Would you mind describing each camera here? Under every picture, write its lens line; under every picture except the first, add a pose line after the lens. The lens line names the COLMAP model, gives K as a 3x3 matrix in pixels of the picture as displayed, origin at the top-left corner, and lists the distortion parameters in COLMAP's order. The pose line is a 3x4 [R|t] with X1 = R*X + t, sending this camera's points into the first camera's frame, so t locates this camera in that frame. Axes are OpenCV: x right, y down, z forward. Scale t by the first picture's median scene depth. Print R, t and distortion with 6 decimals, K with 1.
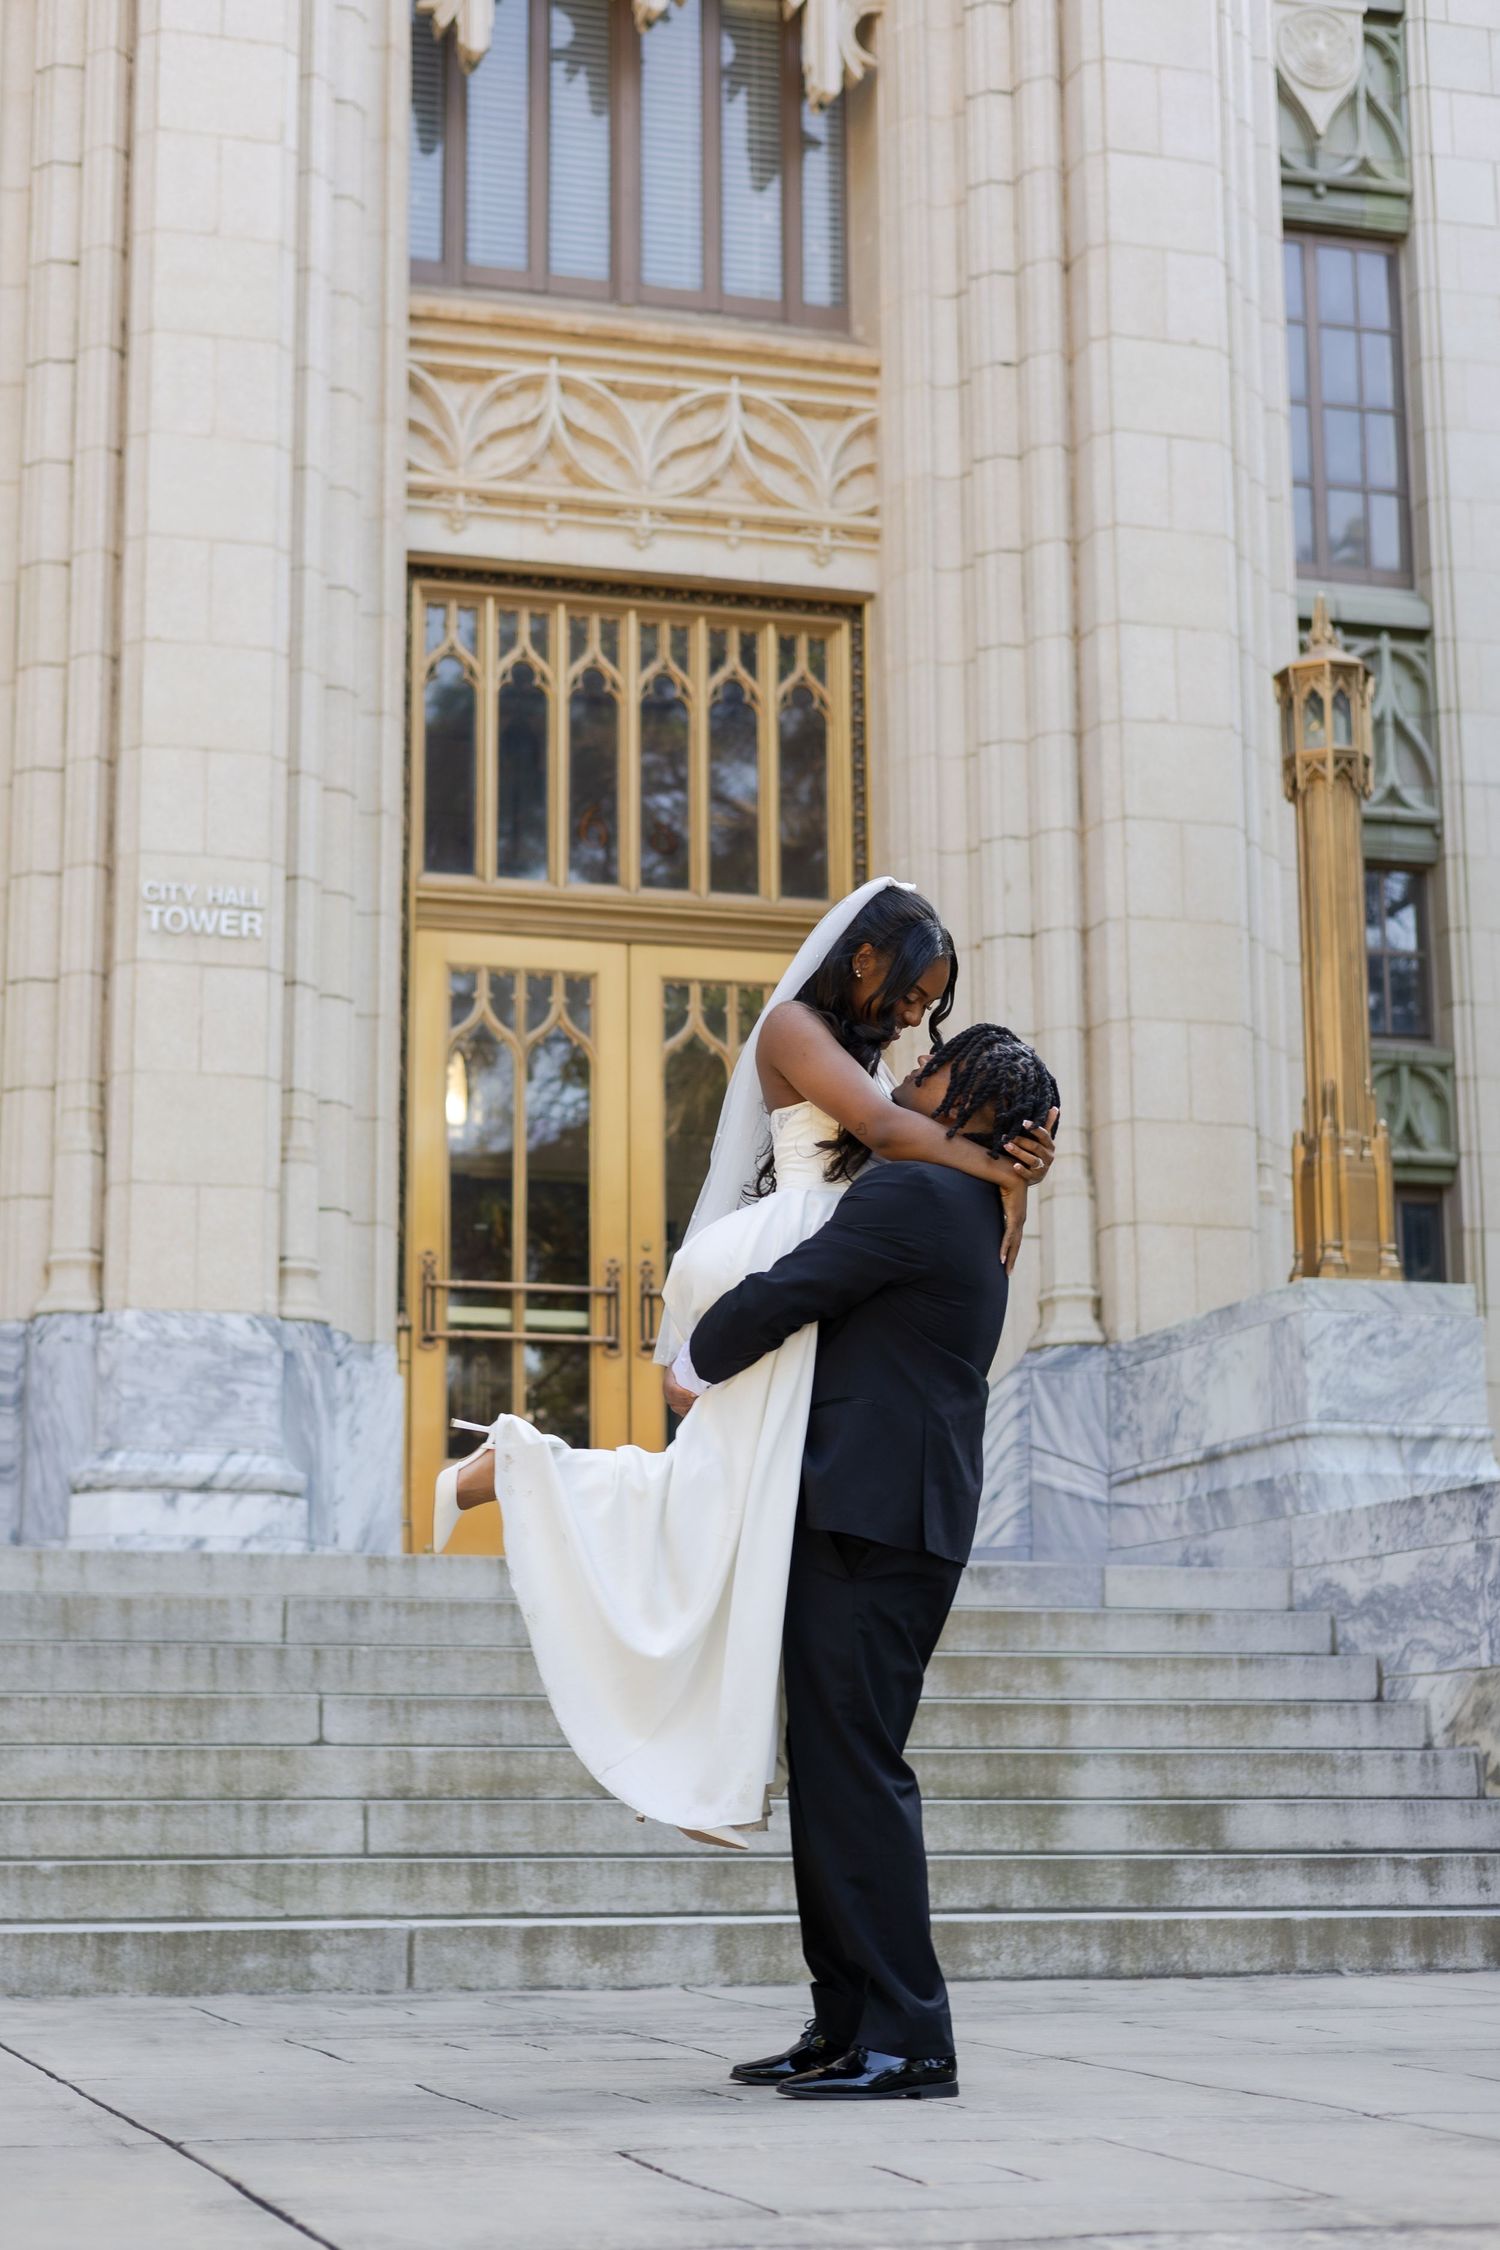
lens RADIAL K [[3074.3, 0, 750.0], [0, 3074.3, 1125.0], [0, 0, 1]] dist [-0.311433, 0.775057]
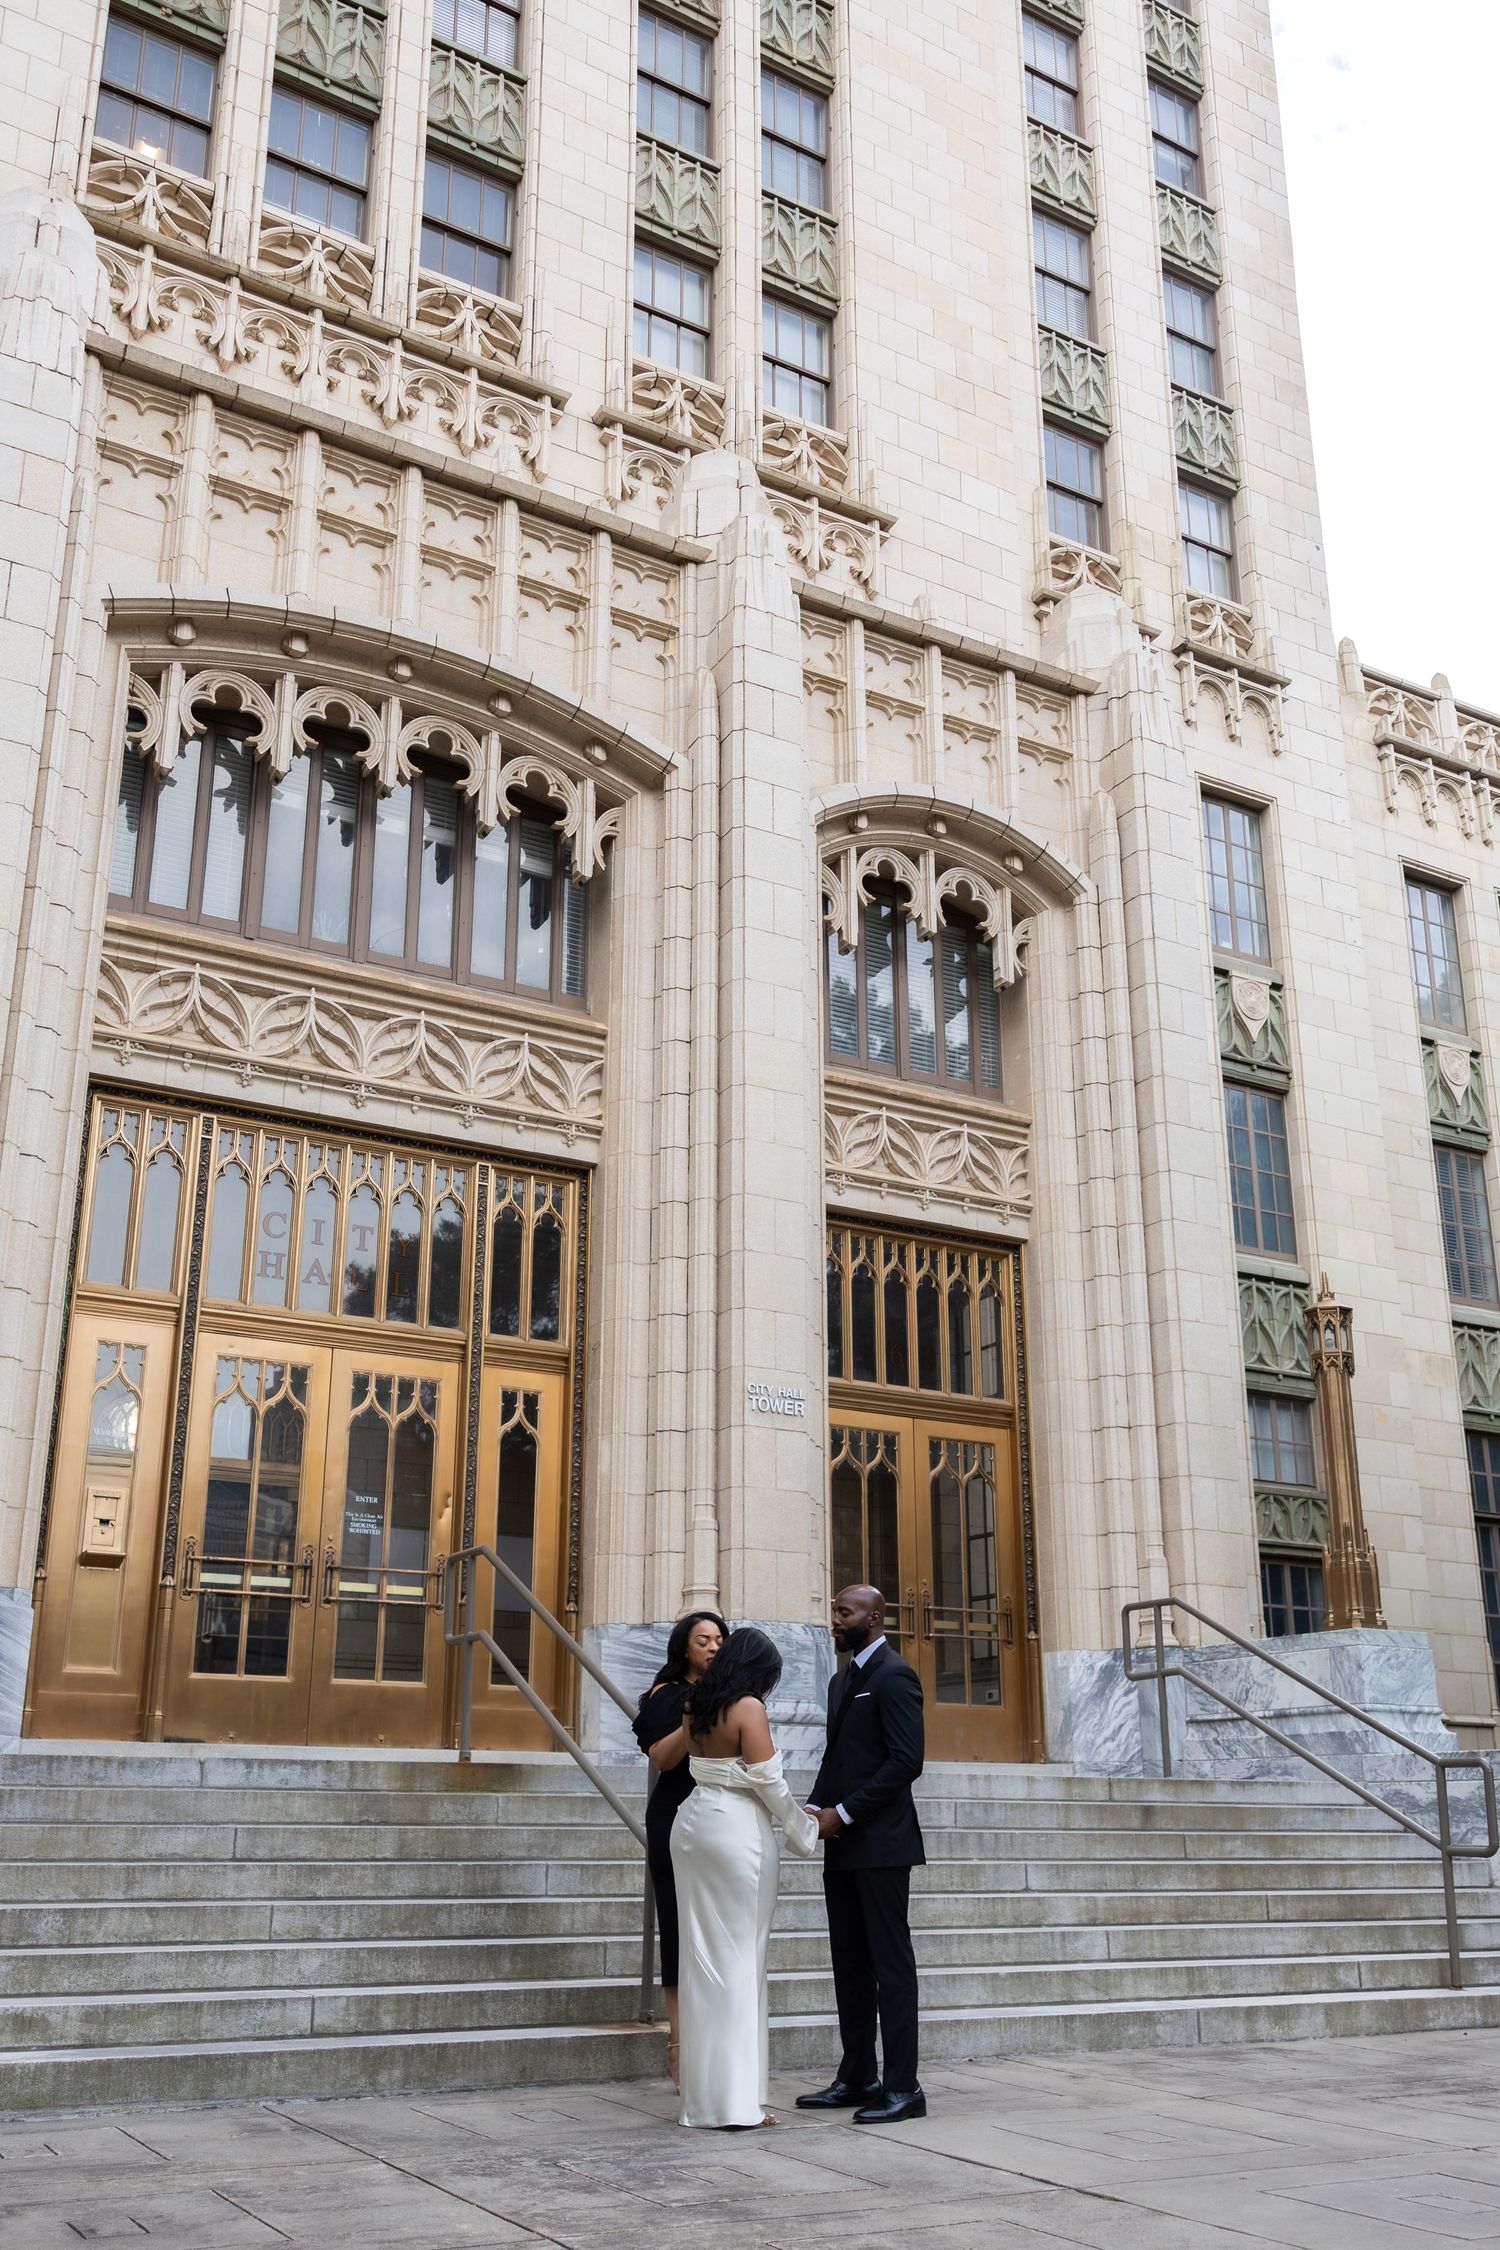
lens RADIAL K [[1824.9, 0, 750.0], [0, 1824.9, 1125.0], [0, 0, 1]] dist [0.122335, -0.002446]
pose [[0.958164, 0.086874, 0.272716, -0.166196], [-0.038182, 0.983105, -0.179018, -0.011118], [-0.283660, 0.161116, 0.945293, -0.025838]]
